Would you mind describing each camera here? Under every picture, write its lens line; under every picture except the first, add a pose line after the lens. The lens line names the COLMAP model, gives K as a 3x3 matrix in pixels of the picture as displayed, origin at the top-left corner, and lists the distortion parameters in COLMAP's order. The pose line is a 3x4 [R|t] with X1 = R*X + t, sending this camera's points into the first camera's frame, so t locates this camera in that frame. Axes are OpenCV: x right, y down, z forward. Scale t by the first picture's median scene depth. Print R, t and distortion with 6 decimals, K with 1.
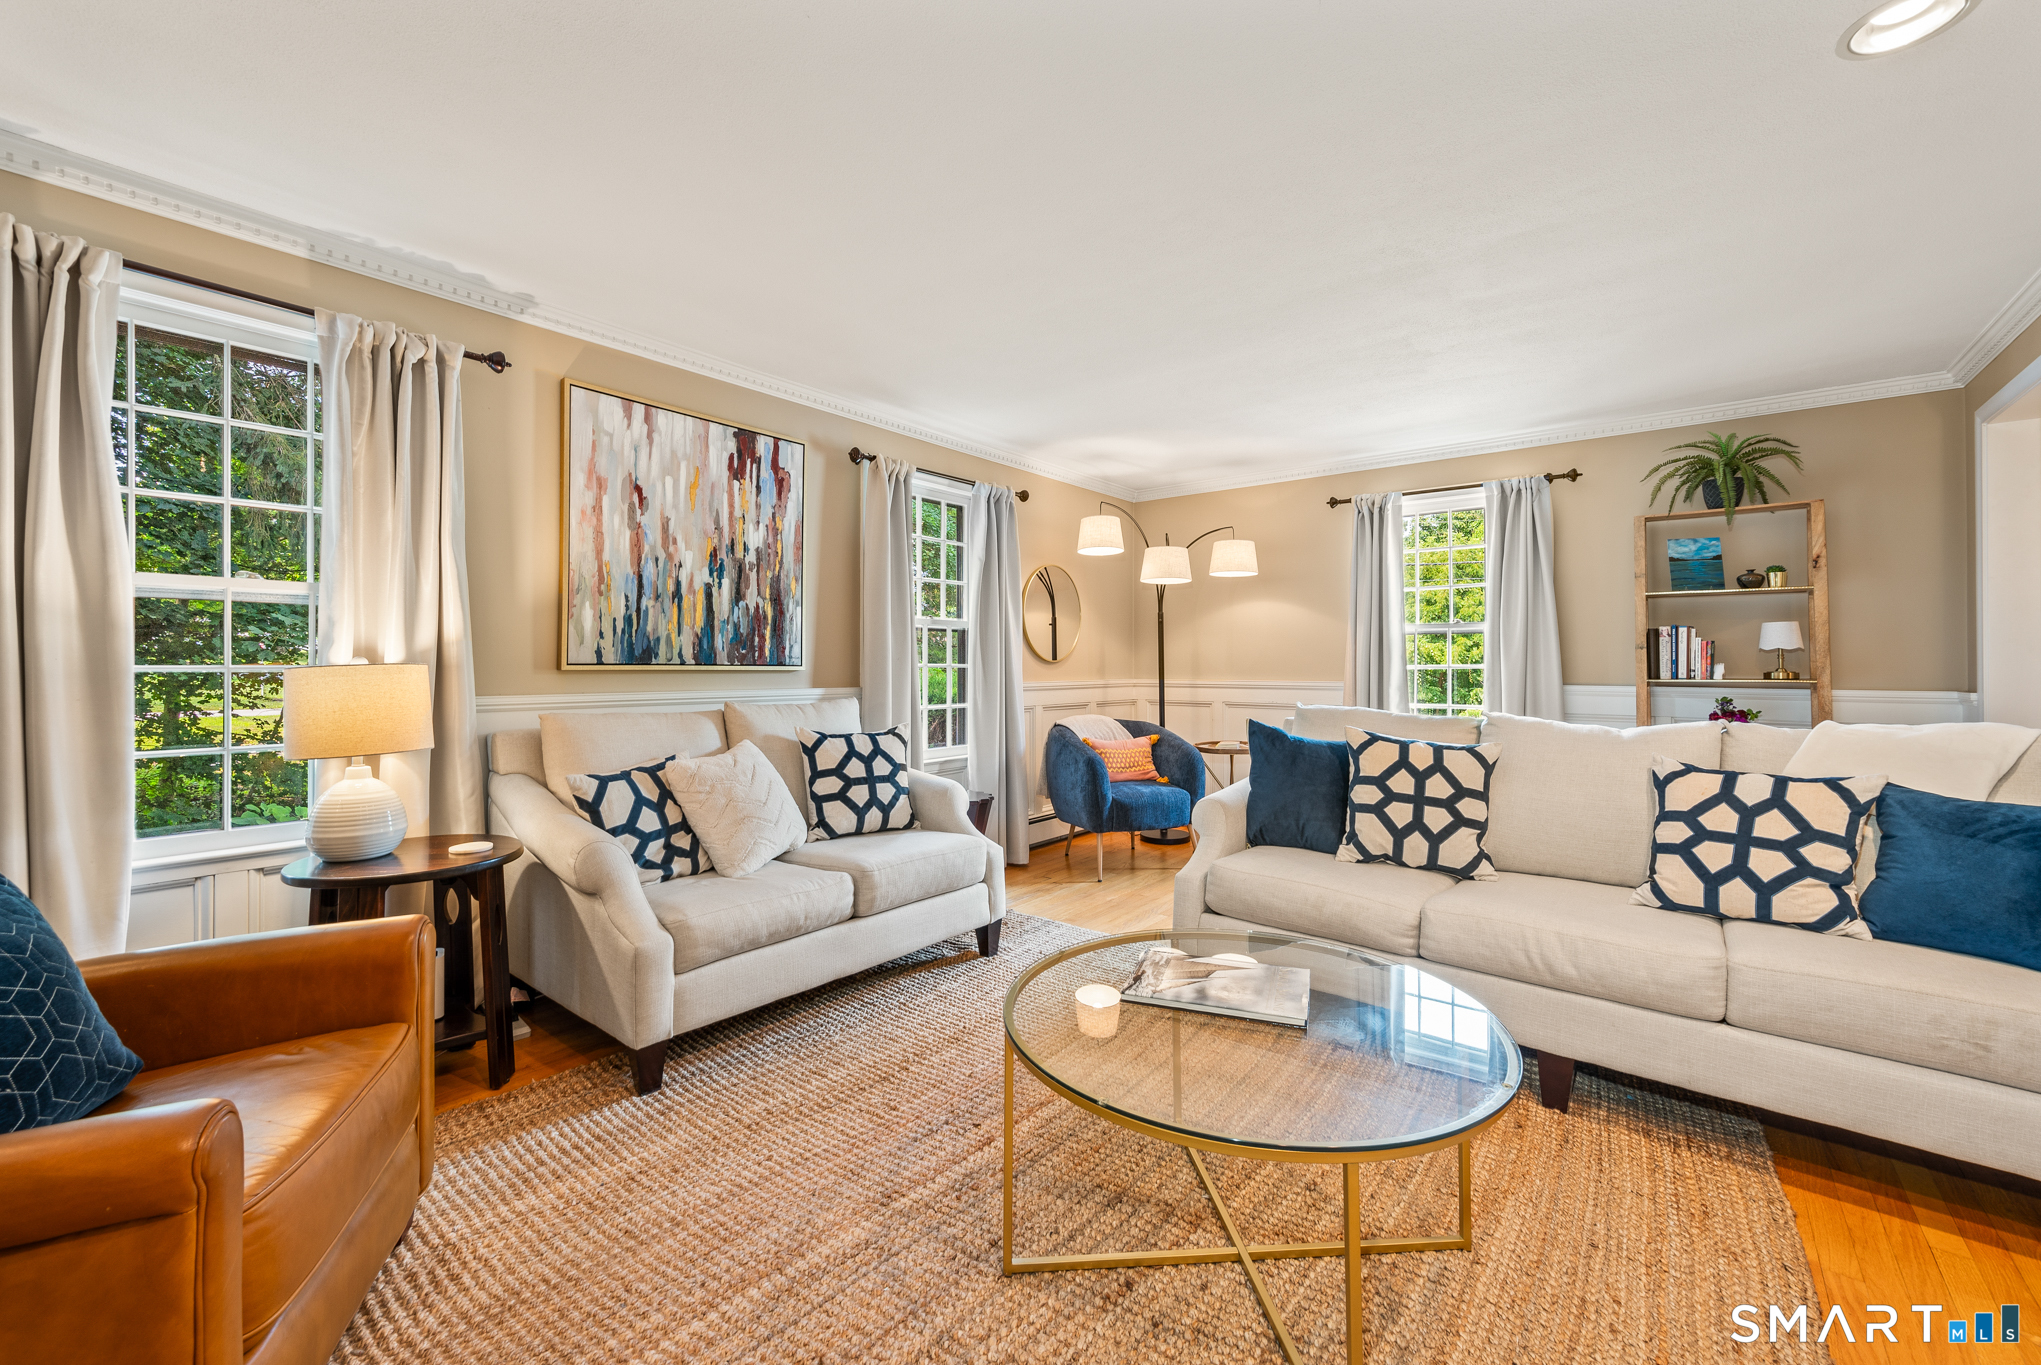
lens RADIAL K [[832.8, 0, 1047.4], [0, 832.8, 659.1], [0, 0, 1]] dist [0.001736, -0.000895]
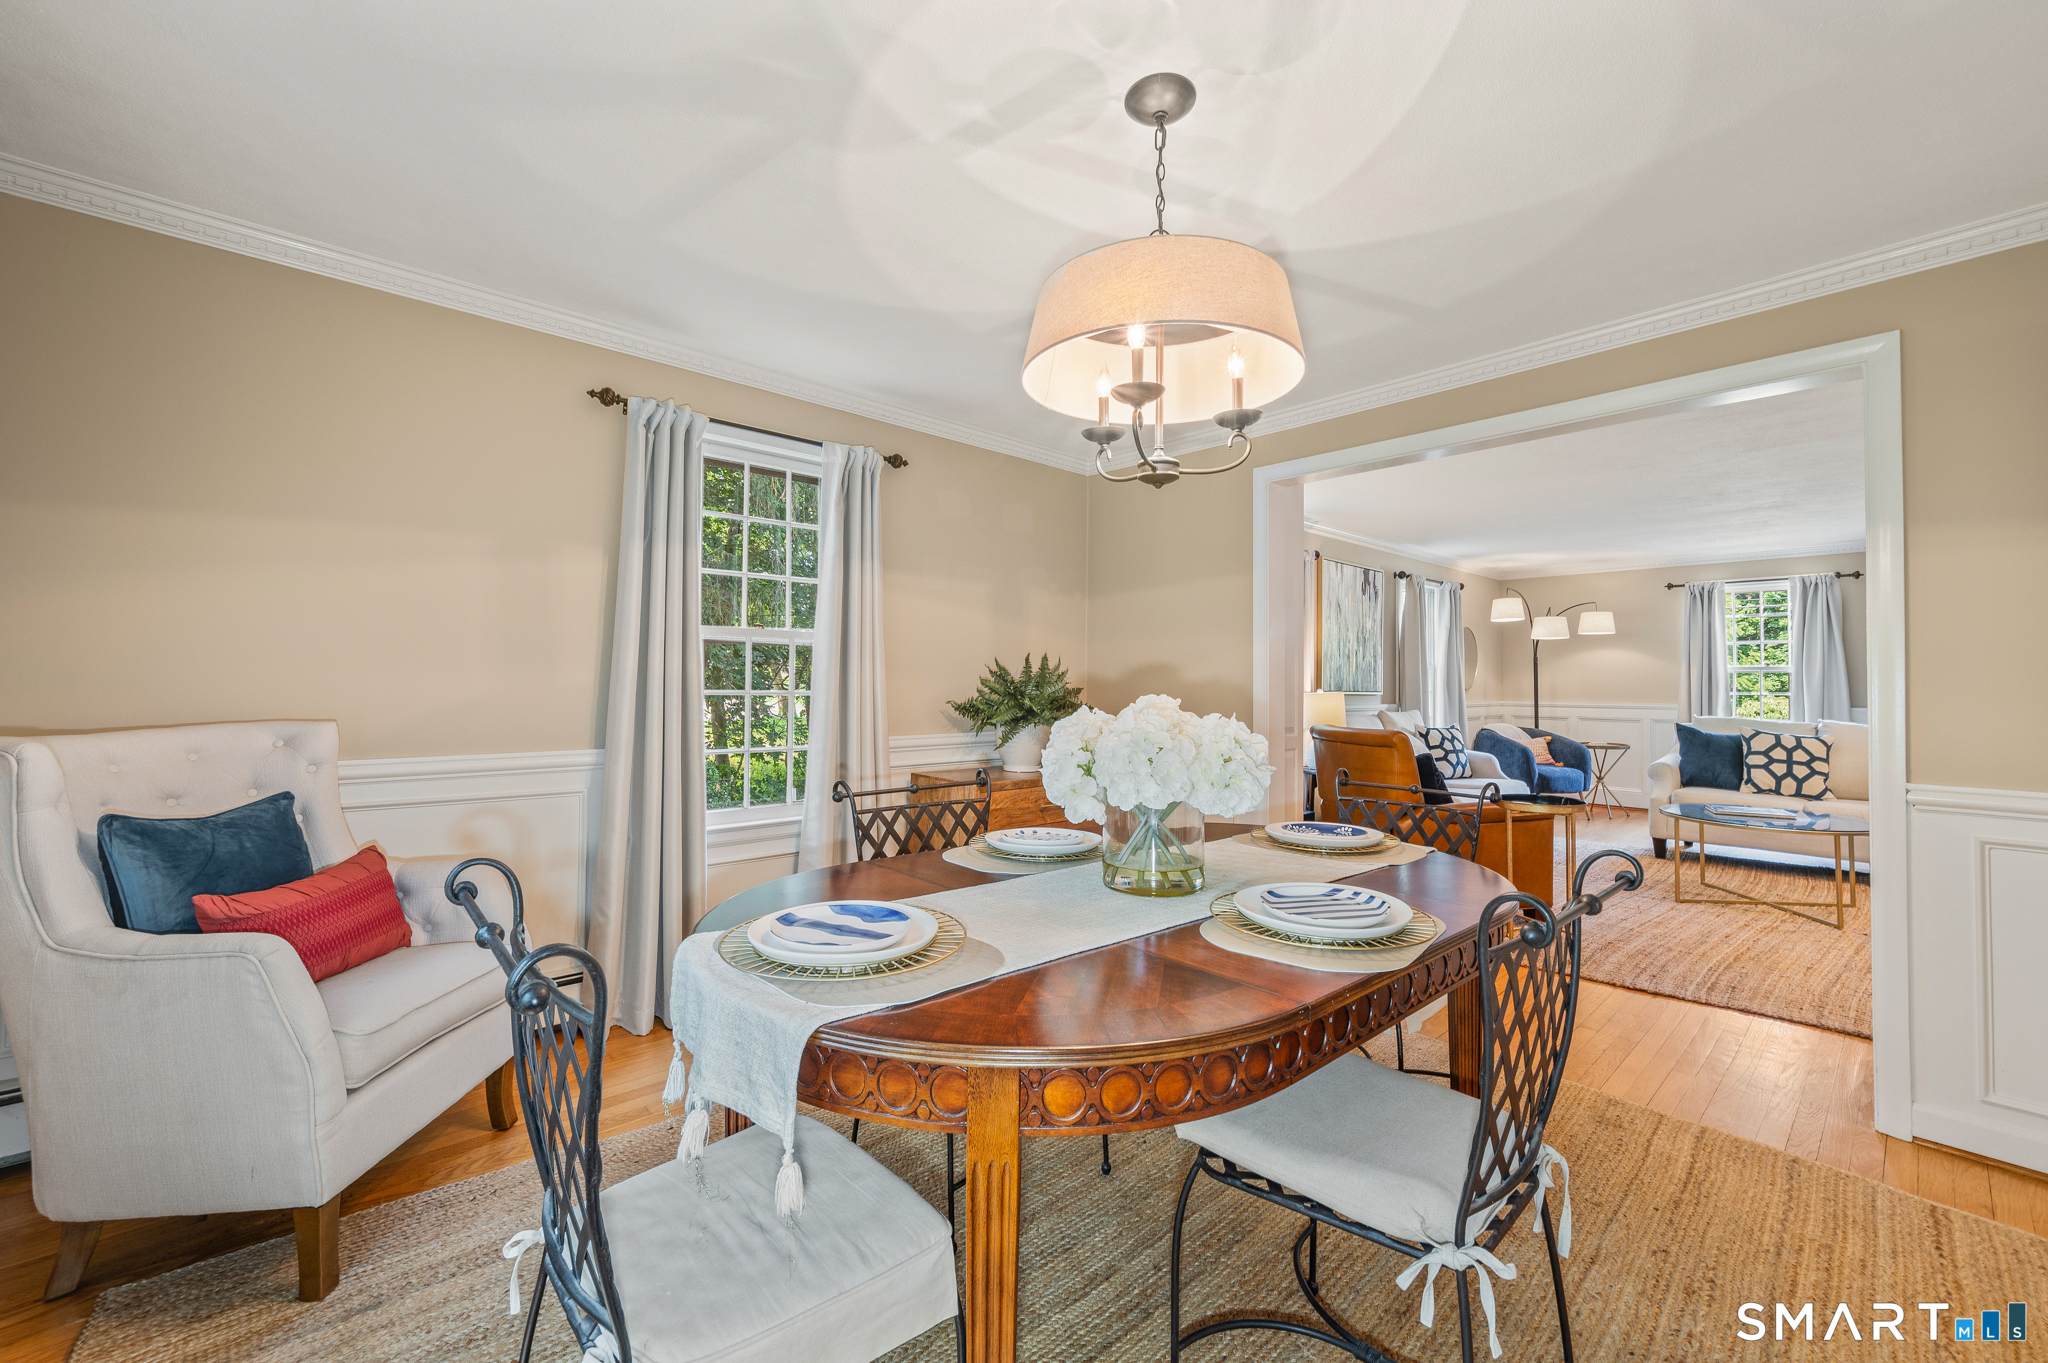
lens RADIAL K [[831.0, 0, 1024.2], [0, 831.0, 668.5], [0, 0, 1]] dist [-0.002805, -0.000197]
pose [[0.984043, 0.000762, -0.177927, -0.866809], [-0.003094, 0.999913, -0.012830, -0.022562], [0.177901, 0.013176, 0.983960, -1.111401]]
